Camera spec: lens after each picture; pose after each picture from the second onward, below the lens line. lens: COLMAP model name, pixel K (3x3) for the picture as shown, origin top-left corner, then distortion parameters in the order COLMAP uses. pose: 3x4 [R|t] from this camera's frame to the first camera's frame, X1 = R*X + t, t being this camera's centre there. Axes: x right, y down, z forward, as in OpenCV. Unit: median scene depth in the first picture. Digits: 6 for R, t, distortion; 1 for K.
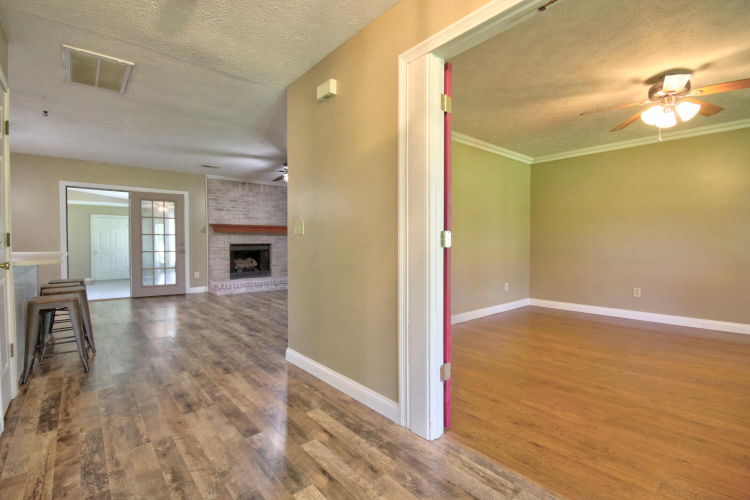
lens RADIAL K [[345.9, 0, 372.9], [0, 345.9, 250.6], [0, 0, 1]] dist [0.004693, -0.007243]
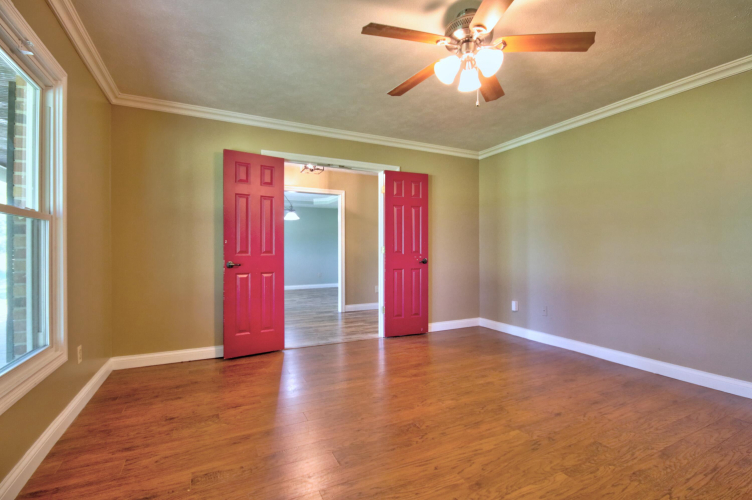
lens RADIAL K [[352.4, 0, 374.3], [0, 352.4, 251.2], [0, 0, 1]] dist [0.011953, -0.012467]
pose [[-0.257948, -0.003835, -0.966151, 1.826965], [-0.029190, 0.999567, 0.003826, -0.020696], [0.965718, 0.029189, -0.257948, 1.153253]]
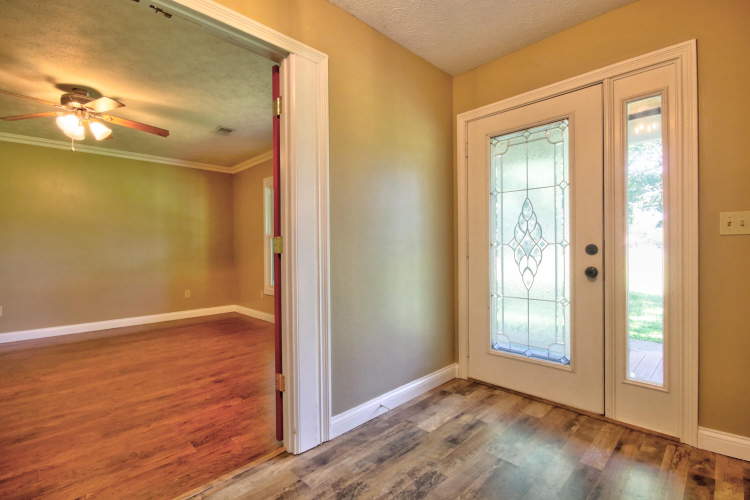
lens RADIAL K [[353.7, 0, 375.7], [0, 353.7, 239.5], [0, 0, 1]] dist [0.000425, -0.000526]
pose [[-0.061498, 0.025673, 0.997777, -0.297897], [0.034432, 0.999129, -0.023585, -0.003948], [-0.997513, 0.032905, -0.062328, 0.237790]]
